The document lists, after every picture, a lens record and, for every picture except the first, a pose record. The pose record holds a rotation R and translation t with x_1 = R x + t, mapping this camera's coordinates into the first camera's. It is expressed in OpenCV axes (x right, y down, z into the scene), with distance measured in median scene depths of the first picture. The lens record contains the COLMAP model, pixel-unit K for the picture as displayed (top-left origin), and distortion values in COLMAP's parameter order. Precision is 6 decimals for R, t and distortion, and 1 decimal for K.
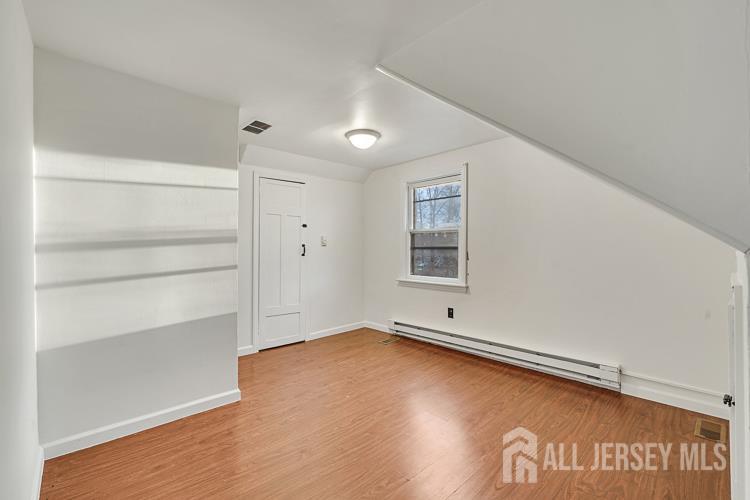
lens RADIAL K [[322.4, 0, 375.0], [0, 322.4, 250.0], [0, 0, 1]] dist [-0.000677, -0.000187]
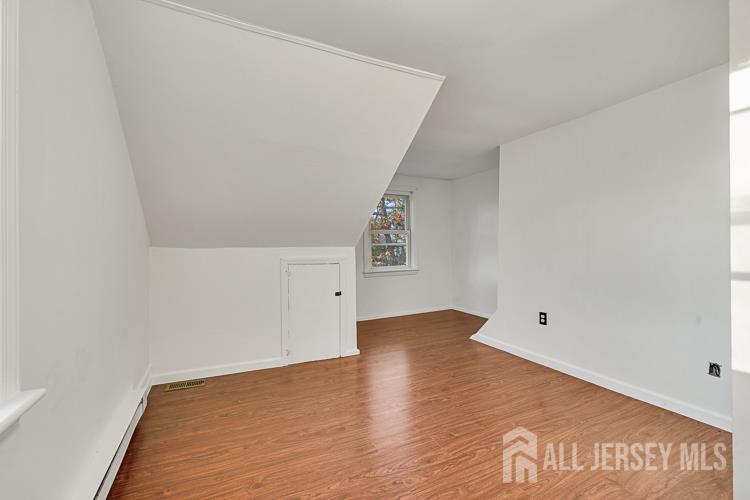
lens RADIAL K [[322.4, 0, 375.0], [0, 322.4, 250.0], [0, 0, 1]] dist [-0.000677, -0.000187]
pose [[-0.959332, 0.008018, 0.282165, -0.064462], [0.011814, 0.999861, 0.011757, 0.004450], [-0.282032, 0.014612, -0.959294, 1.863773]]
